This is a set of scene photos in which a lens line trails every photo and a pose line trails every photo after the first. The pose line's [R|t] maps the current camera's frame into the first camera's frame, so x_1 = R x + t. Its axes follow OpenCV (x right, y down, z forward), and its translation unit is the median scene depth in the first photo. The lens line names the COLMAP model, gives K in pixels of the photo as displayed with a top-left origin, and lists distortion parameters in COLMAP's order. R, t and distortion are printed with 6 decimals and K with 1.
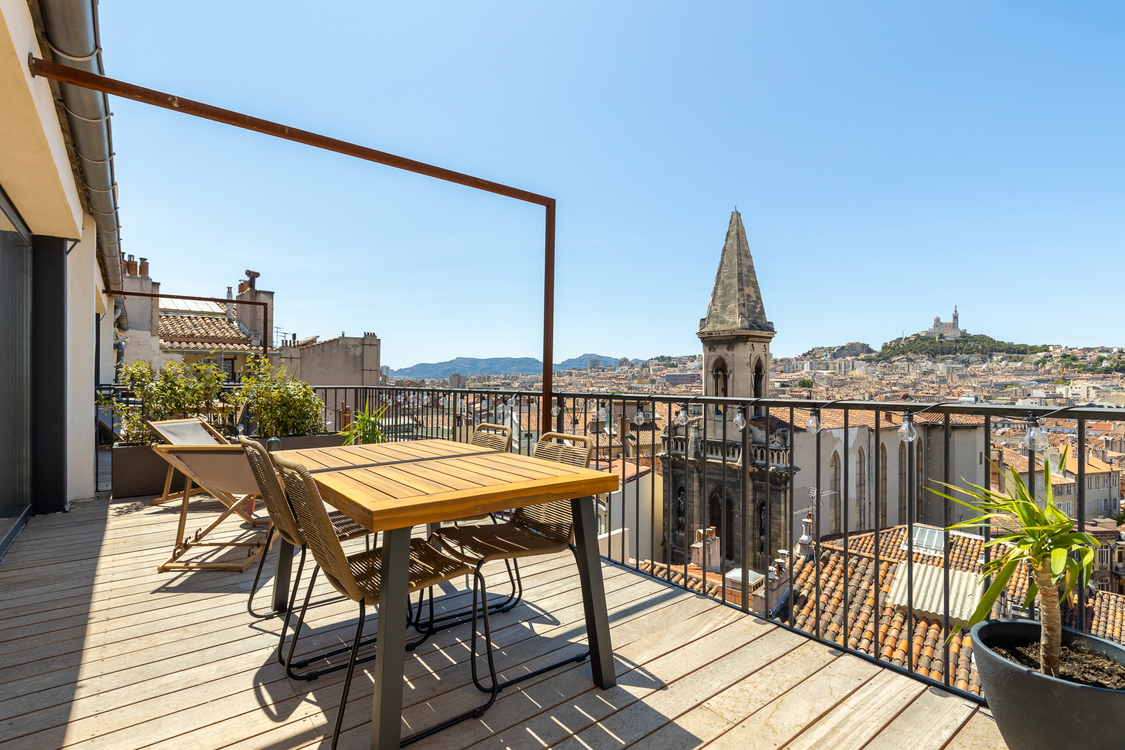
lens RADIAL K [[538.1, 0, 568.6], [0, 538.1, 372.2], [0, 0, 1]] dist [-0.012078, 0.000517]
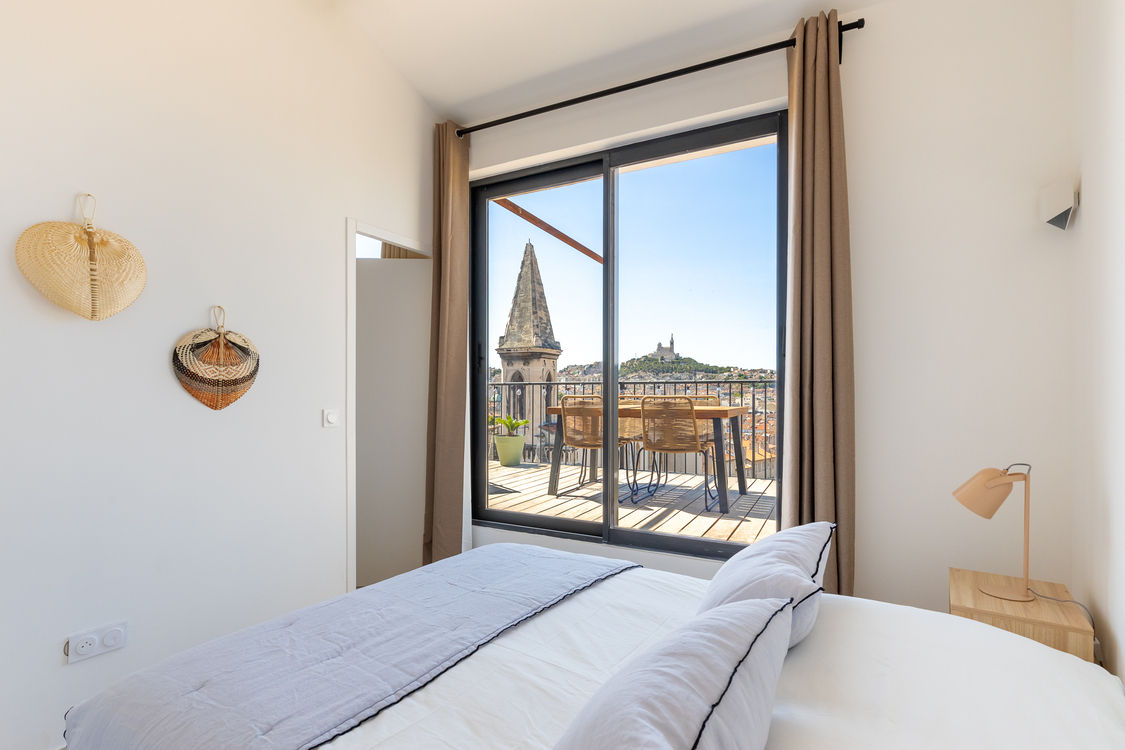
lens RADIAL K [[538.1, 0, 556.6], [0, 538.1, 383.2], [0, 0, 1]] dist [-0.012078, 0.000517]
pose [[0.907664, 0.006020, 0.419655, -0.115171], [-0.002271, 0.999953, -0.009432, 0.007372], [-0.419692, 0.007608, 0.907635, -0.057857]]
